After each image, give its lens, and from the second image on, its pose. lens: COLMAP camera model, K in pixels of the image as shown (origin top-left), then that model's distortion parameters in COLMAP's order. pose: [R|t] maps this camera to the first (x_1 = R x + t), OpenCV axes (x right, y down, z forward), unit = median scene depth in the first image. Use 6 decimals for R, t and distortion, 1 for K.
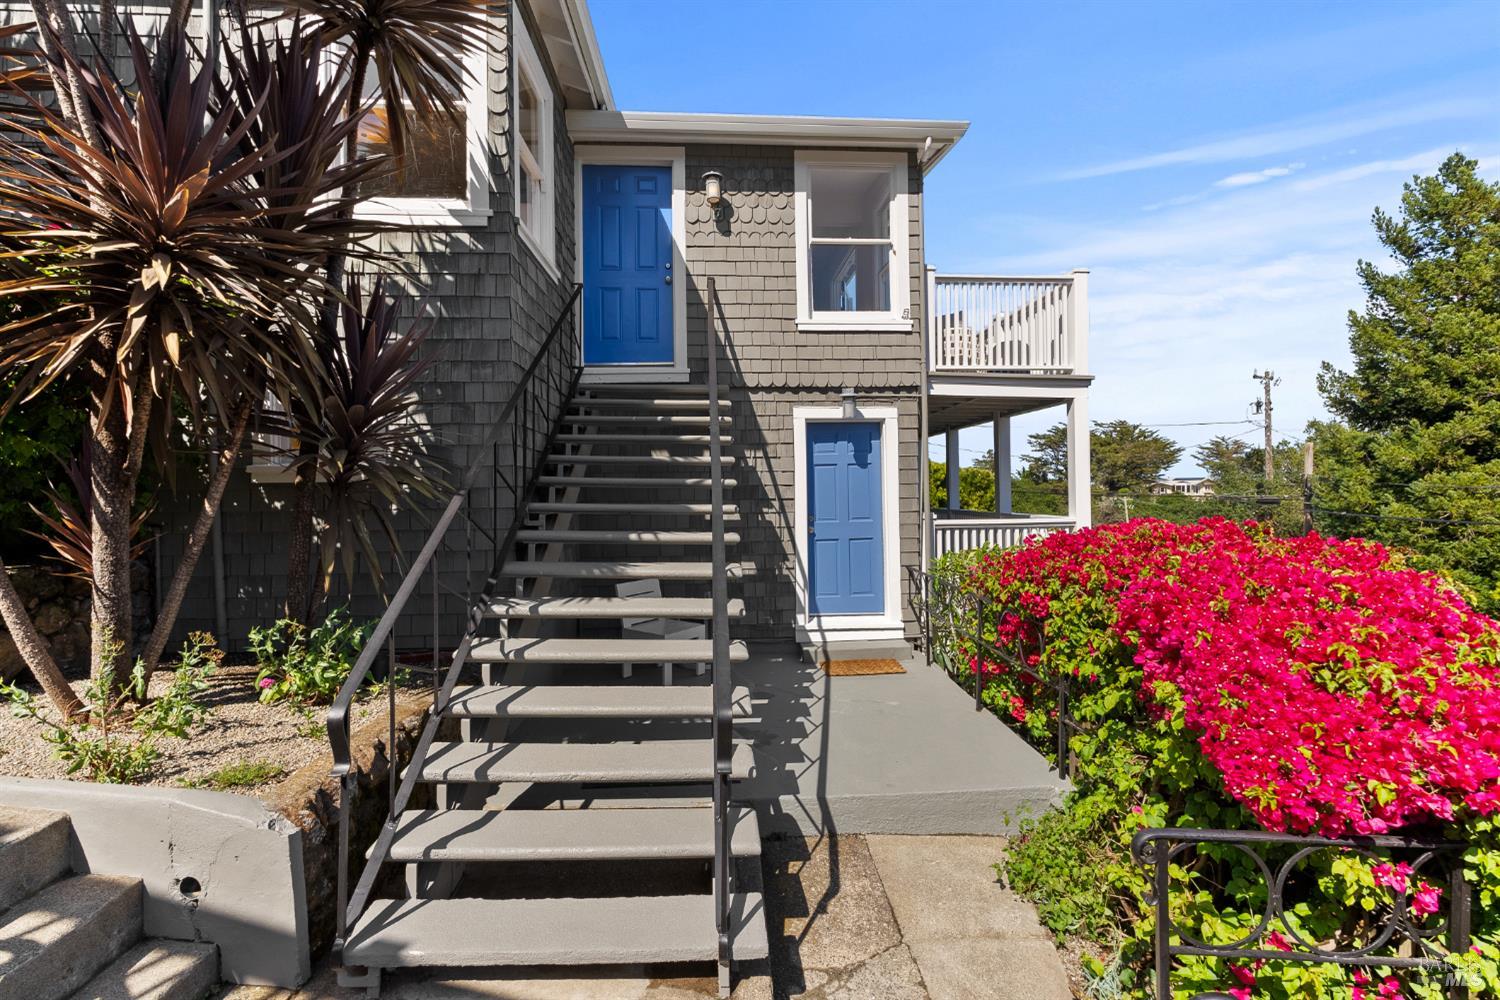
lens RADIAL K [[693.6, 0, 752.1], [0, 693.6, 495.6], [0, 0, 1]] dist [-0.003703, -0.001513]
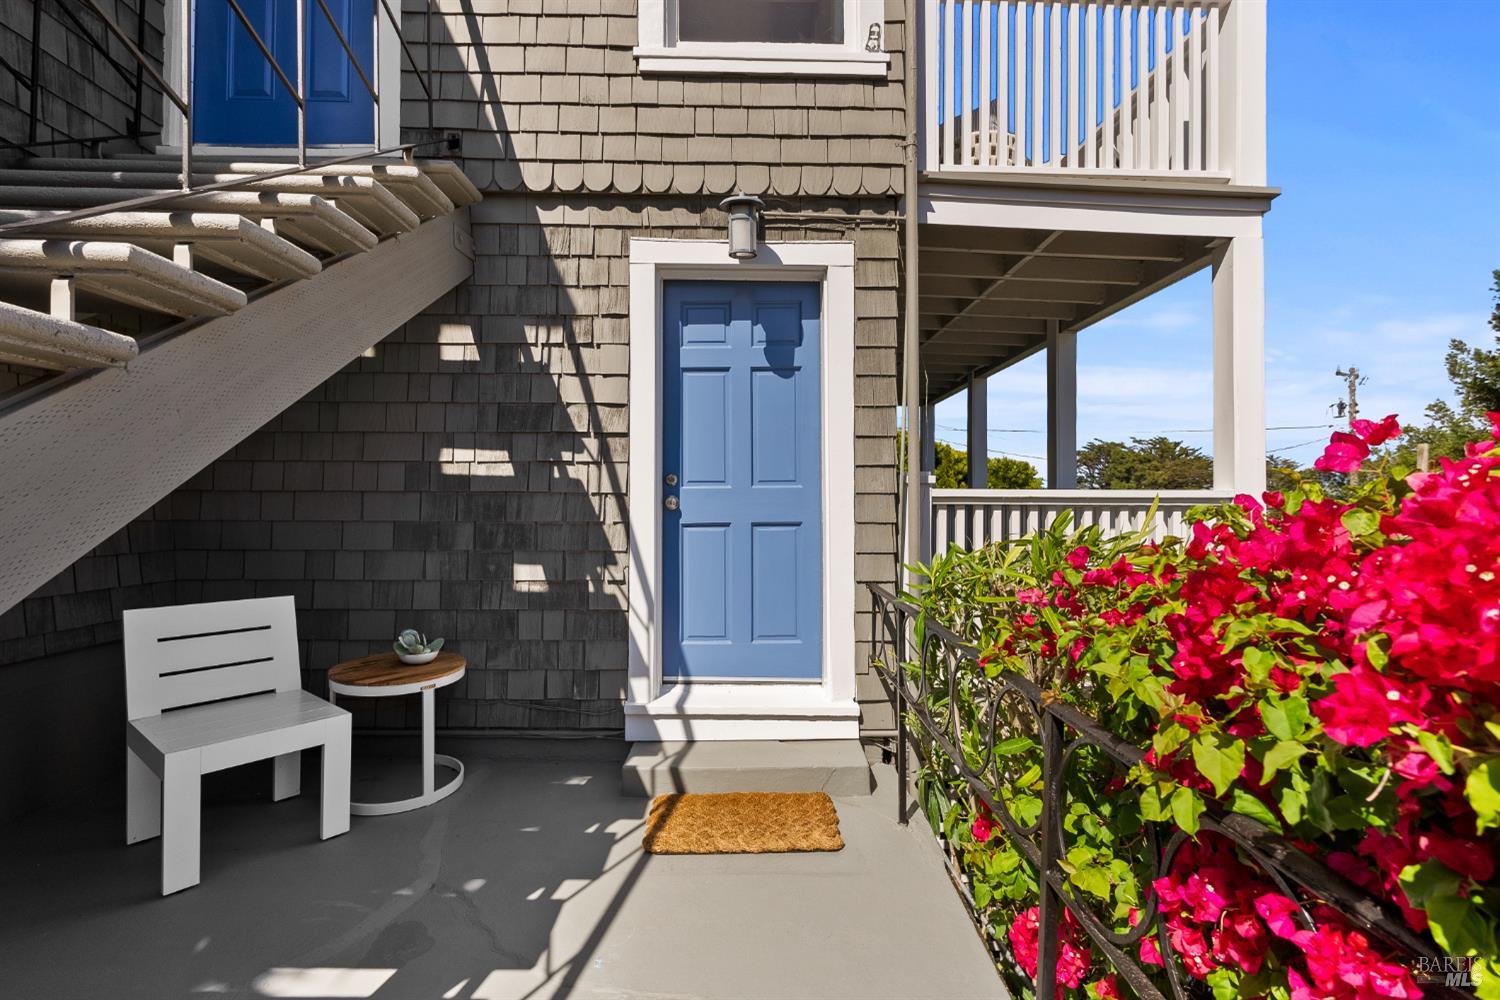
lens RADIAL K [[693.6, 0, 745.7], [0, 693.6, 498.7], [0, 0, 1]] dist [-0.003703, -0.001513]
pose [[0.998690, 0.018942, -0.047538, 0.162079], [-0.019628, 0.999709, -0.014004, 0.053585], [0.047259, 0.014919, 0.998771, 0.531633]]
